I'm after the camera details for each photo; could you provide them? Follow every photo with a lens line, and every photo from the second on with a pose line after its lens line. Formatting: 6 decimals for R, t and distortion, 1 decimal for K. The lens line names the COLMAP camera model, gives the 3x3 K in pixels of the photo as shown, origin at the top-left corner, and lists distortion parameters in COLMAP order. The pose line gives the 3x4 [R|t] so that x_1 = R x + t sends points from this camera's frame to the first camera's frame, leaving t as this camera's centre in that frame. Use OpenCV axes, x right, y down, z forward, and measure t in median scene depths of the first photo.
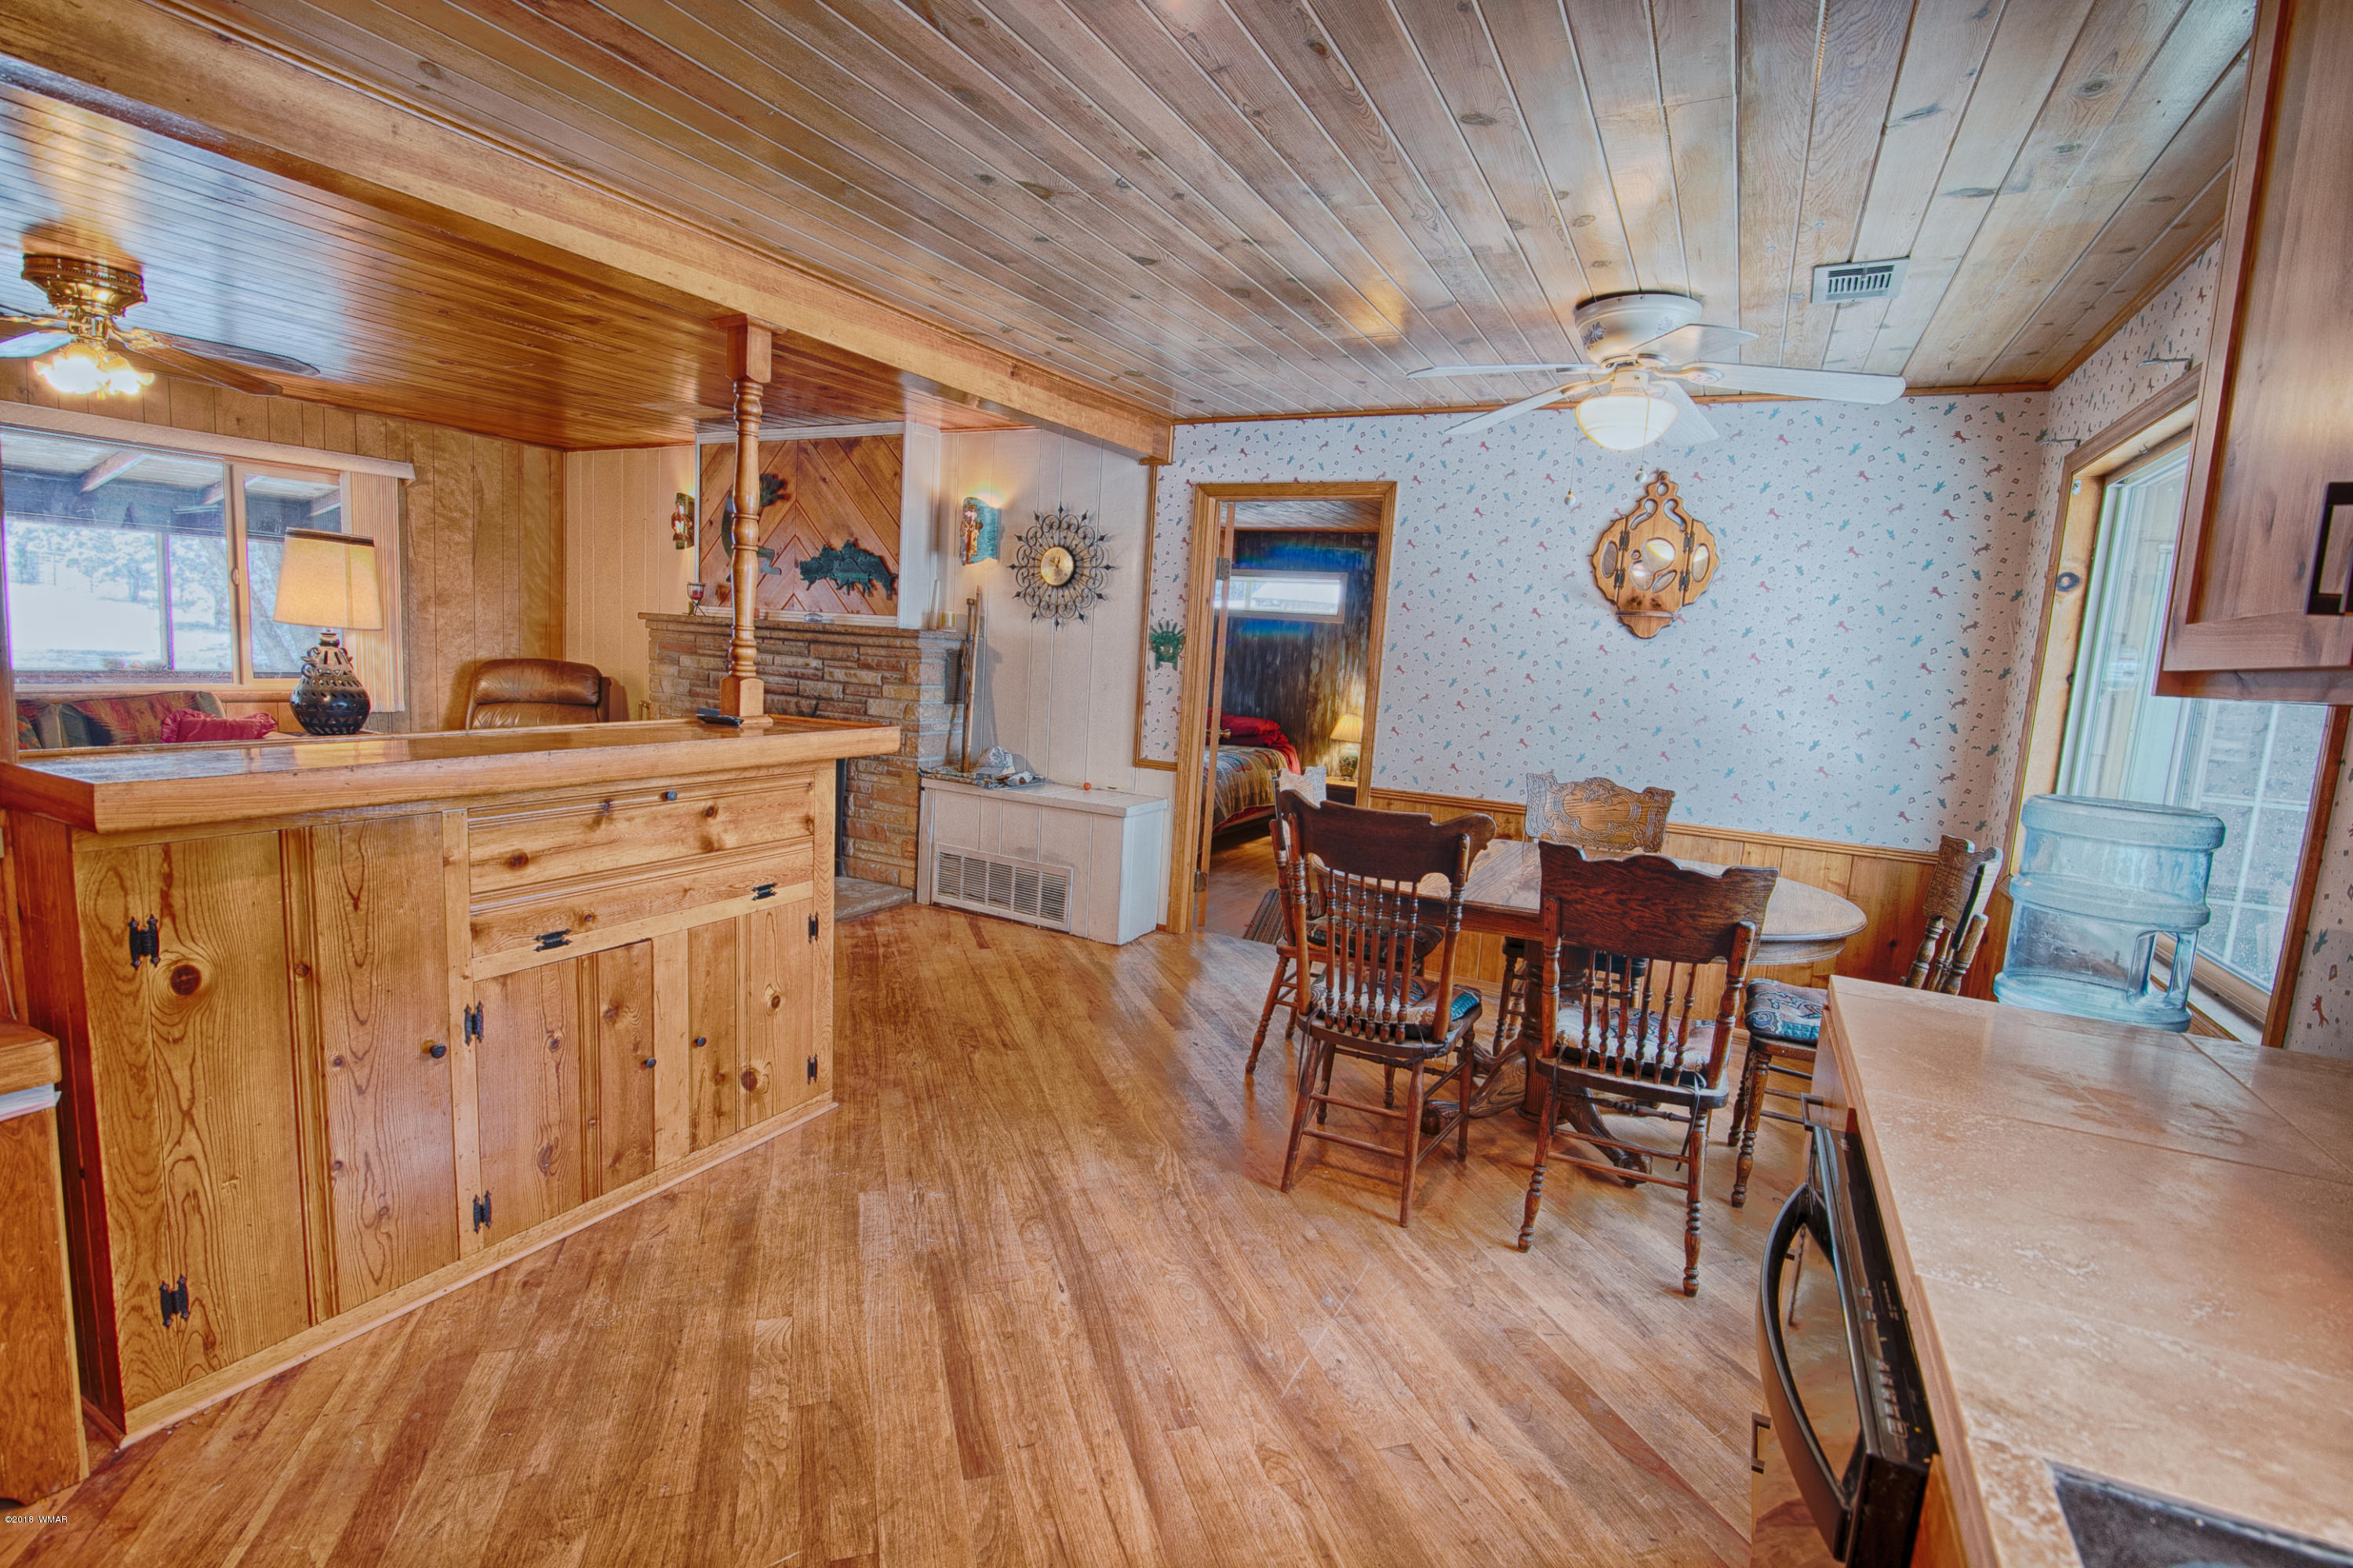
lens RADIAL K [[1075.3, 0, 1171.4], [0, 1075.3, 787.5], [0, 0, 1]] dist [-0.022423, 0.001892]
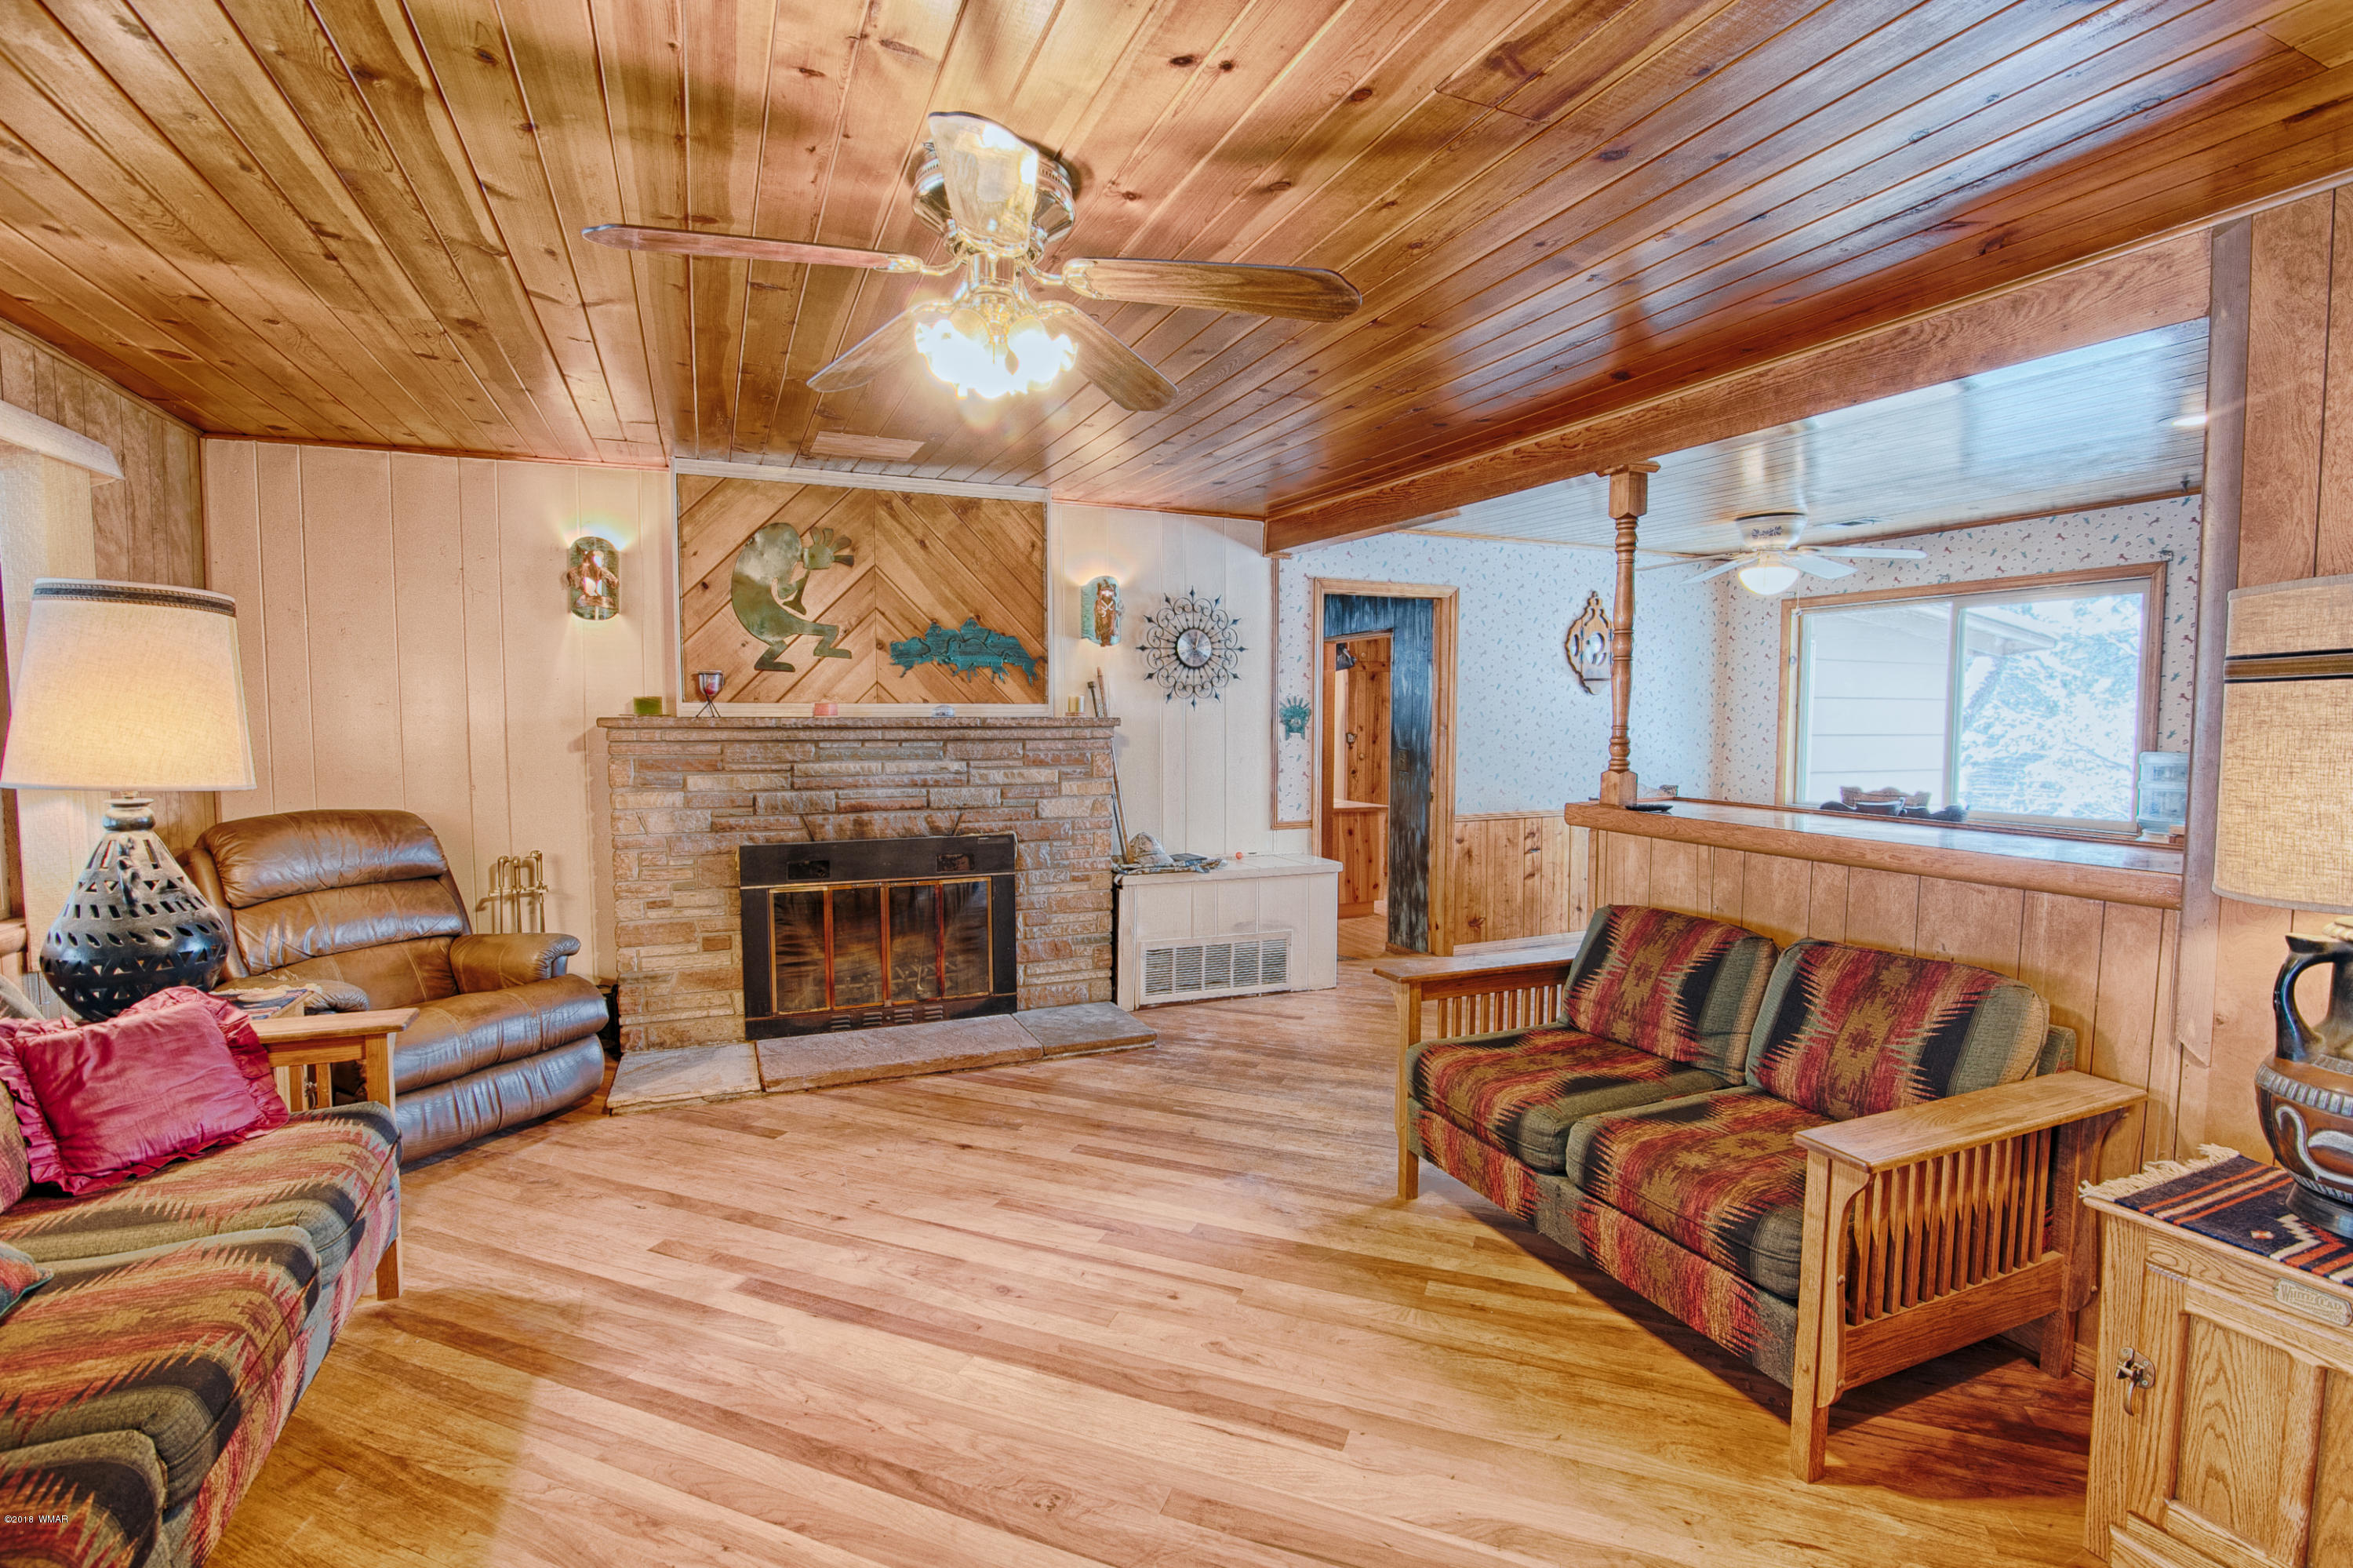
lens RADIAL K [[1075.3, 0, 1173.9], [0, 1075.3, 780.1], [0, 0, 1]] dist [-0.022423, 0.001892]
pose [[0.623036, -0.108686, 0.774605, -0.898297], [0.137792, 0.990063, 0.028087, -0.109169], [-0.769961, 0.089235, 0.631821, 0.366135]]
